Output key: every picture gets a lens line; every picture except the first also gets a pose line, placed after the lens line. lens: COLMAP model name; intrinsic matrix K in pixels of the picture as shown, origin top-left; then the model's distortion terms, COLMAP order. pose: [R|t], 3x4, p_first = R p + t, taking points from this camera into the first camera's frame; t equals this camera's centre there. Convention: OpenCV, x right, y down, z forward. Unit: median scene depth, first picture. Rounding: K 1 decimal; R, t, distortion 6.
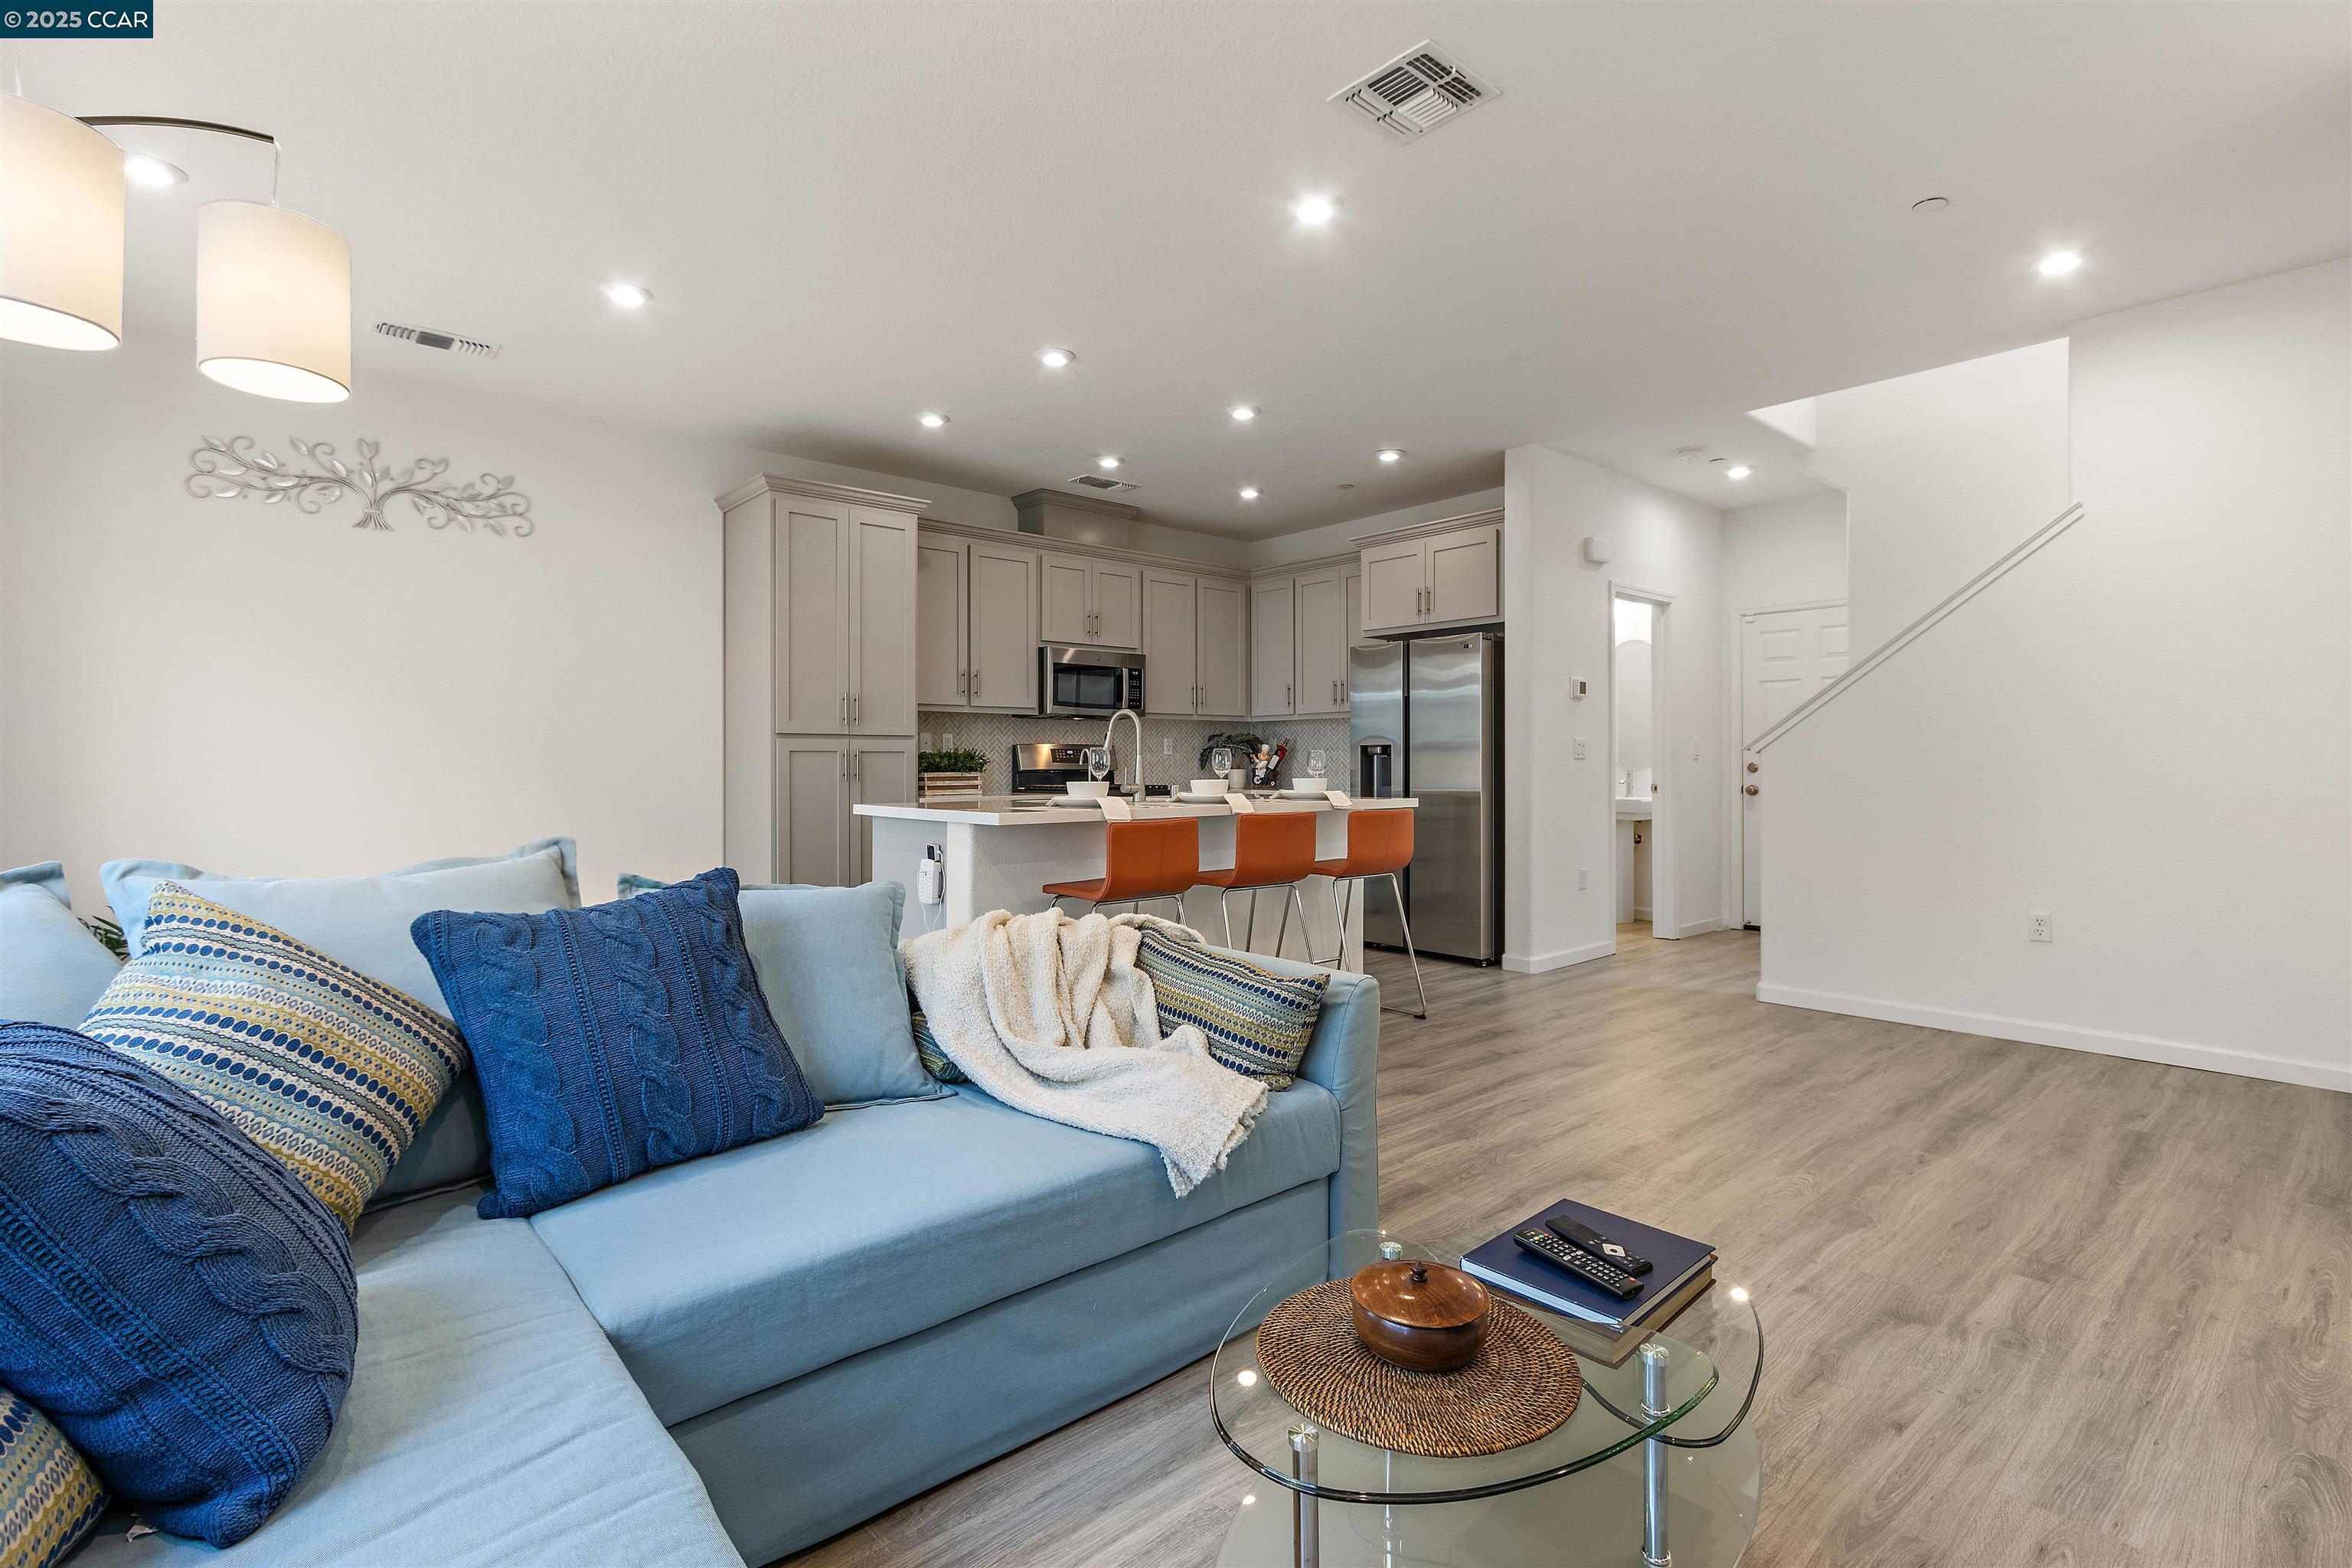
lens RADIAL K [[1087.9, 0, 1169.4], [0, 1087.9, 764.2], [0, 0, 1]] dist [0.001690, -0.001592]
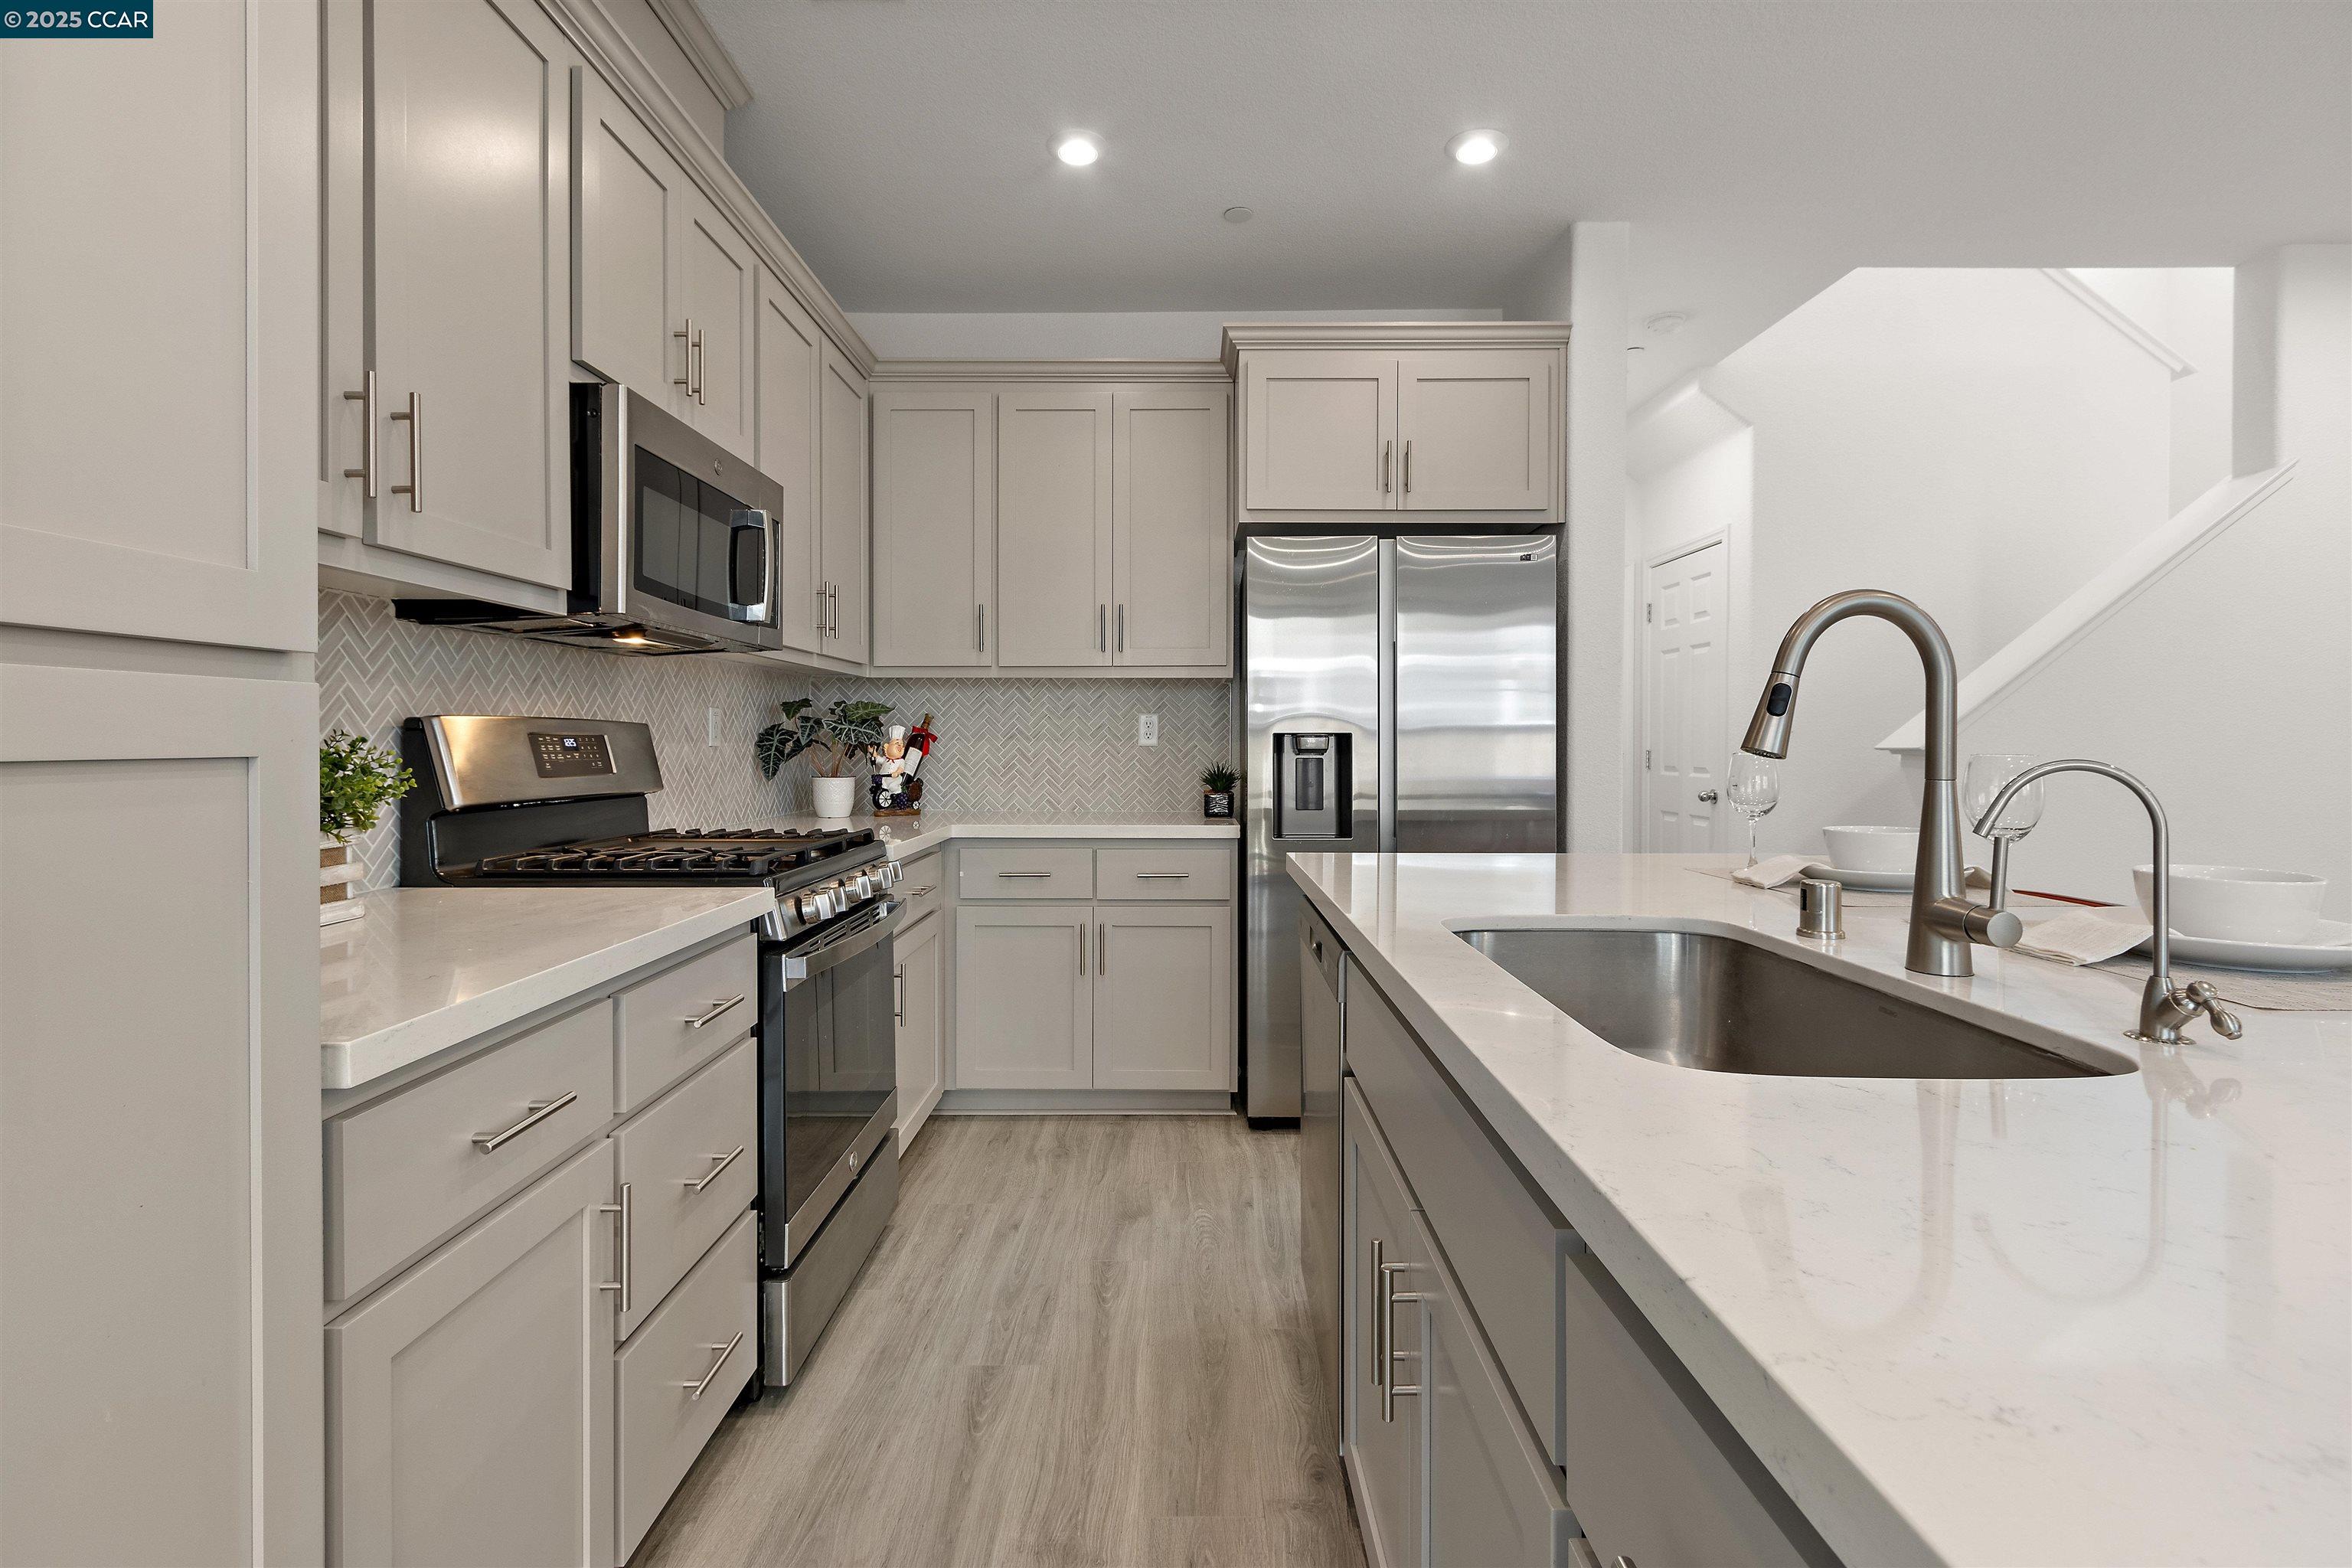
lens RADIAL K [[1087.3, 0, 1167.7], [0, 1087.3, 752.6], [0, 0, 1]] dist [0.003119, 0.000303]
pose [[0.657349, -0.003353, 0.753579, -0.246746], [-0.002350, 0.999976, 0.006500, -0.012087], [-0.753582, -0.006044, 0.657326, 0.729629]]
